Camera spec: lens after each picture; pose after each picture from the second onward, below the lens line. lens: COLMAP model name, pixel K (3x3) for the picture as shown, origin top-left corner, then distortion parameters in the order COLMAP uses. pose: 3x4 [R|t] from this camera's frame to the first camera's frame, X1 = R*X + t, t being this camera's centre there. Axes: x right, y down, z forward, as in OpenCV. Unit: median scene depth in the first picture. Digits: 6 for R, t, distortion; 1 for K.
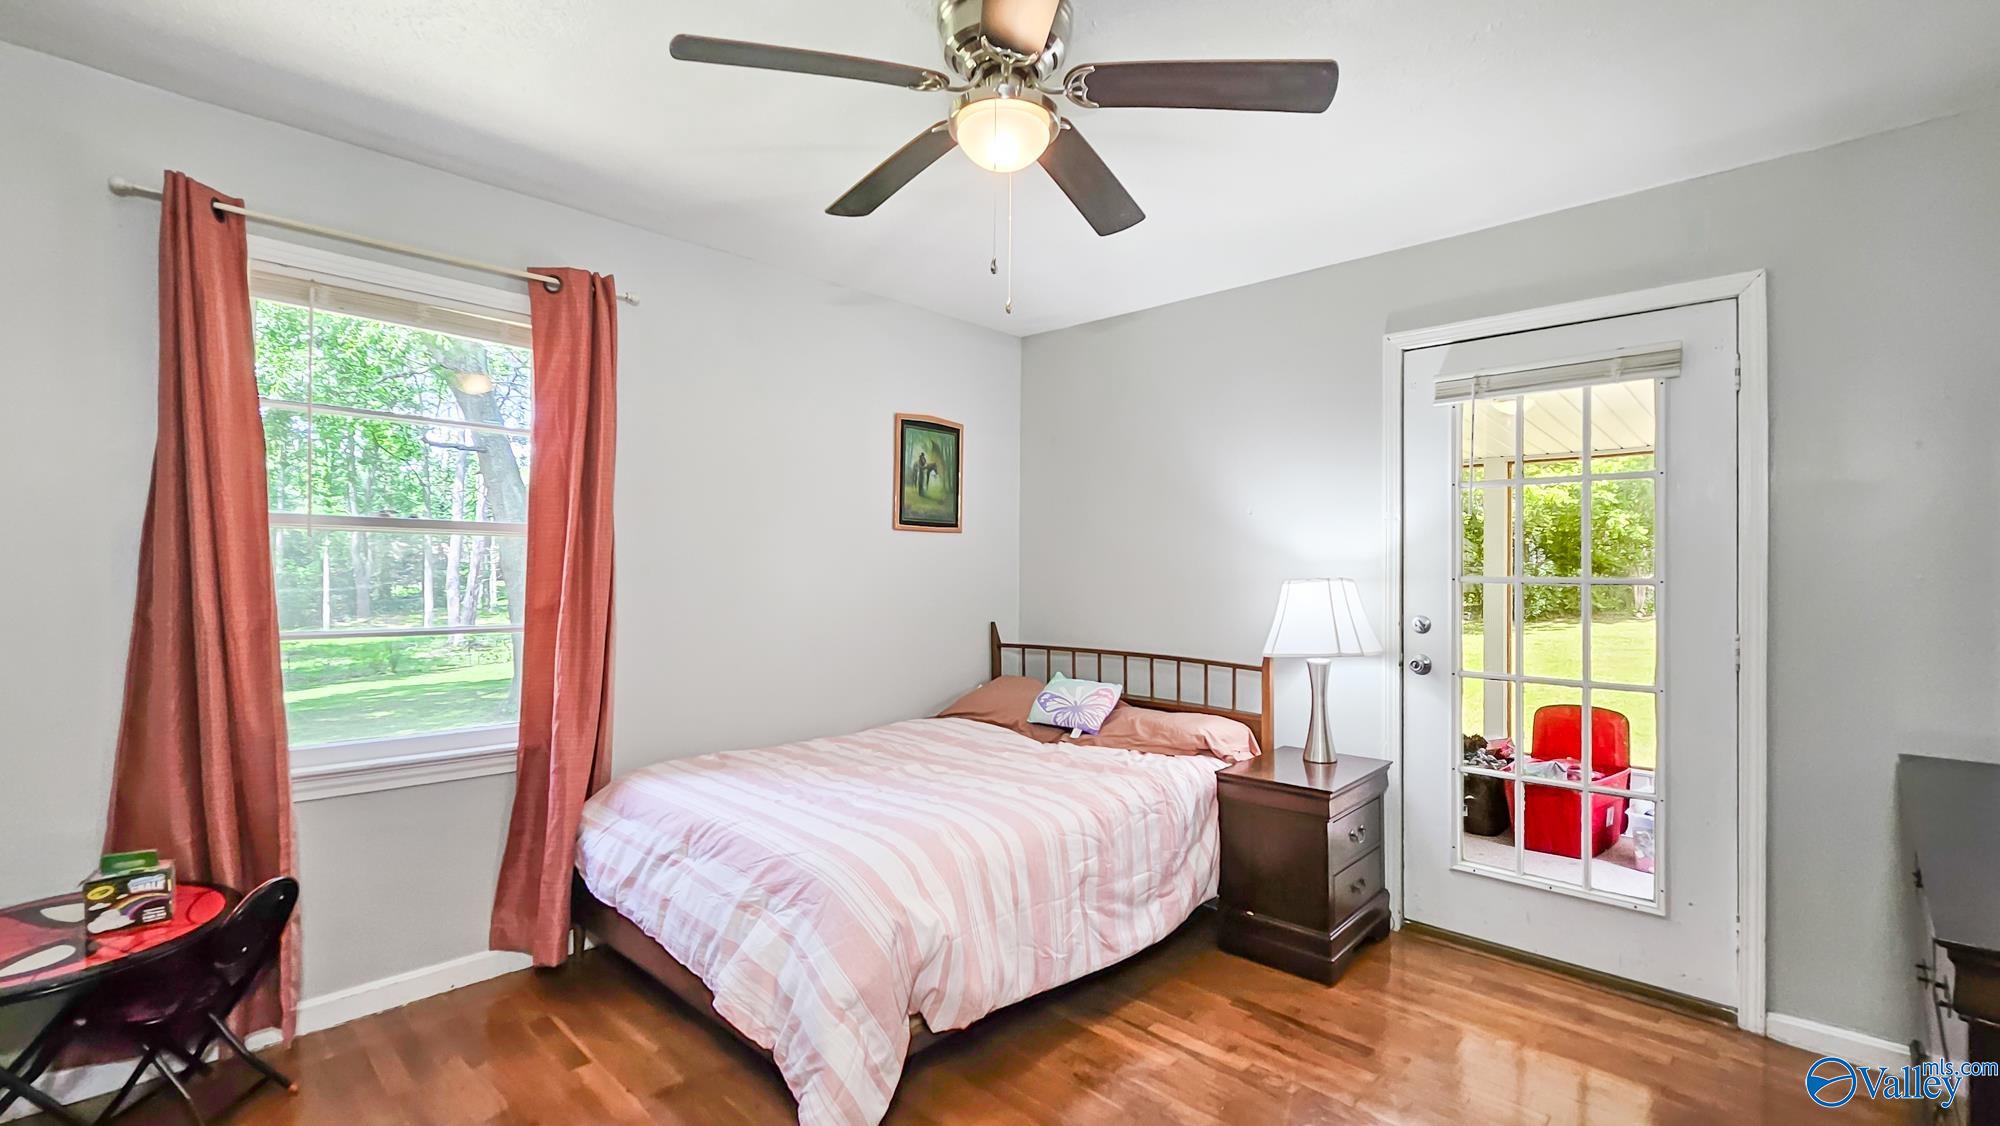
lens RADIAL K [[855.0, 0, 996.9], [0, 855.0, 563.3], [0, 0, 1]] dist [-0.000132, -0.000172]
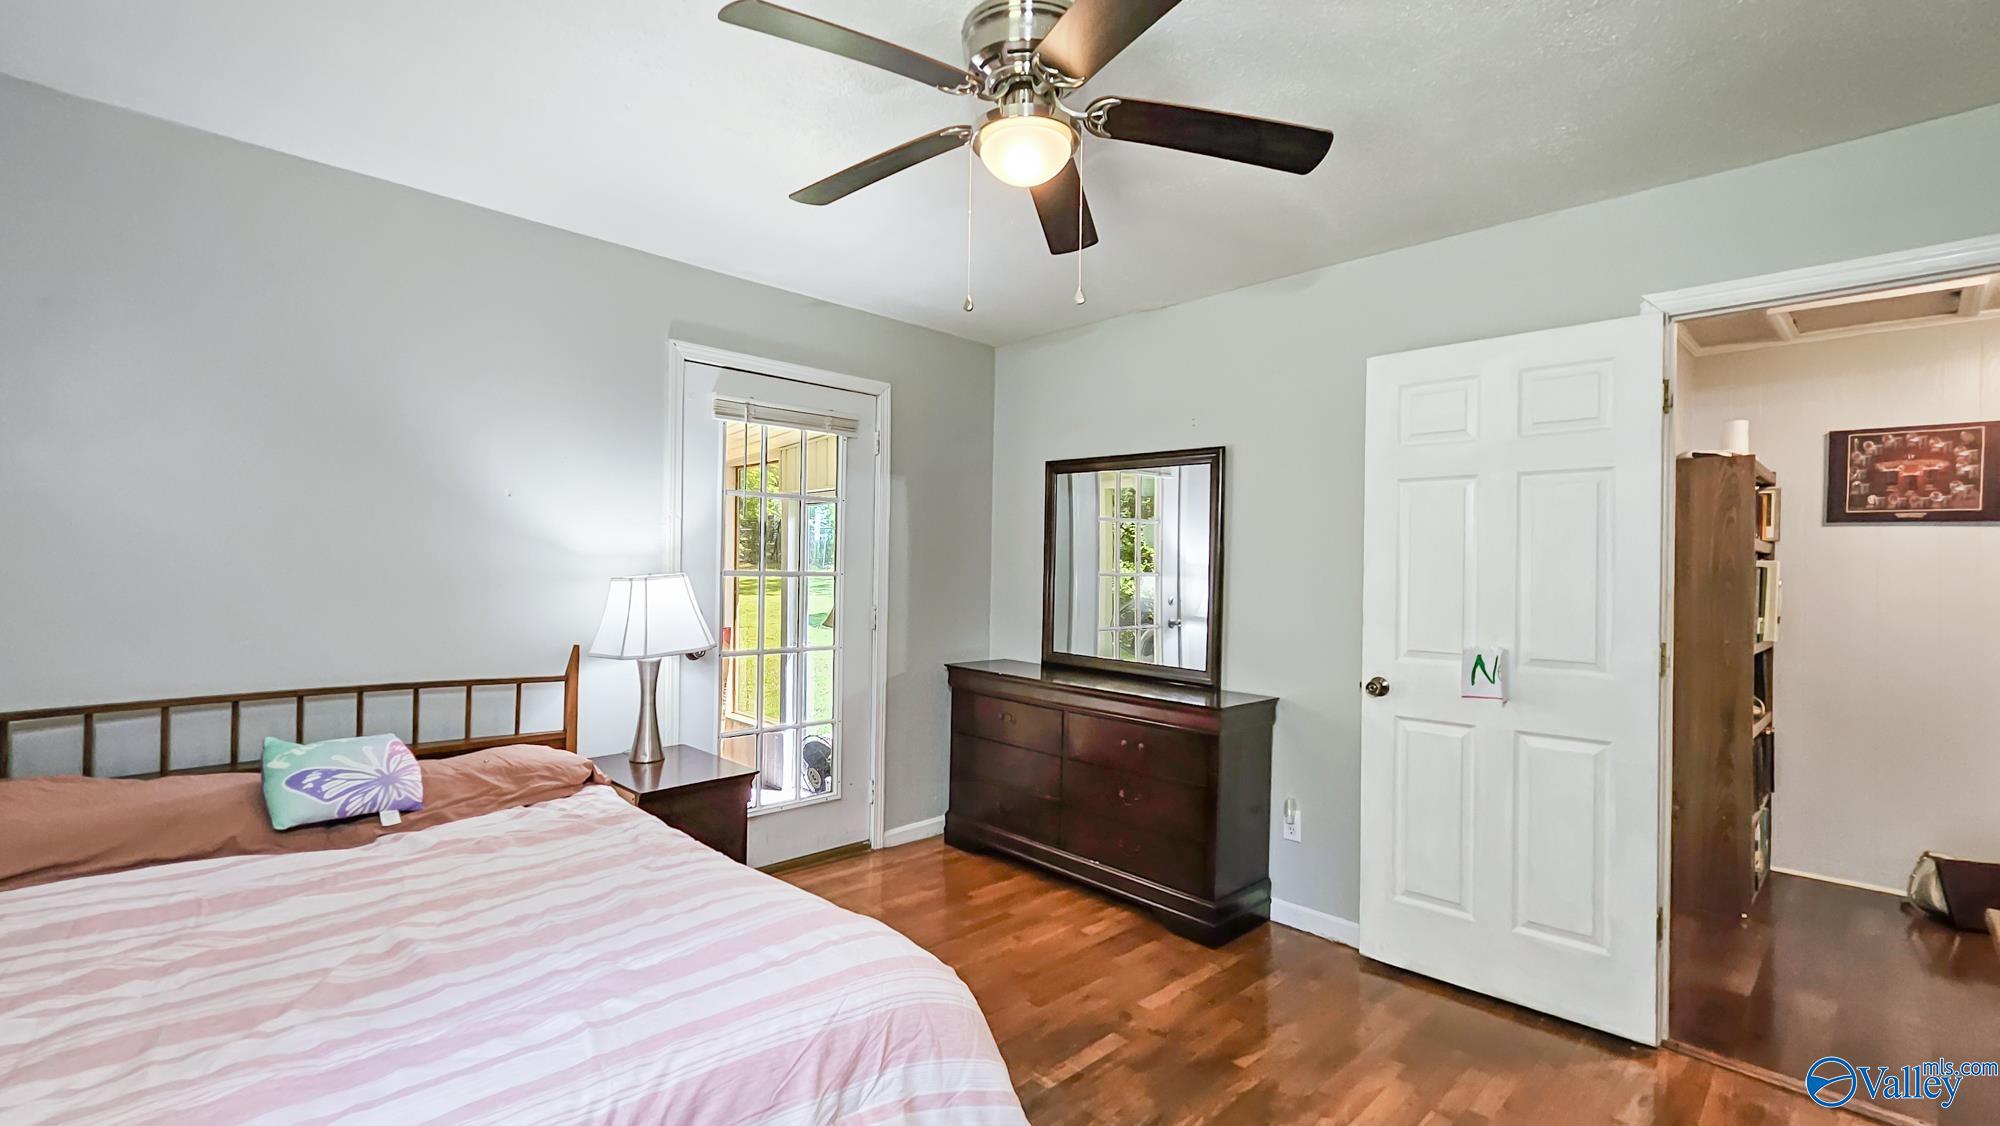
lens RADIAL K [[855.0, 0, 997.1], [0, 855.0, 564.8], [0, 0, 1]] dist [-0.000132, -0.000172]
pose [[0.043675, -0.004040, 0.999038, -0.610847], [-0.022786, 0.999728, 0.005039, -0.007292], [-0.998786, -0.022984, 0.043571, 0.589440]]
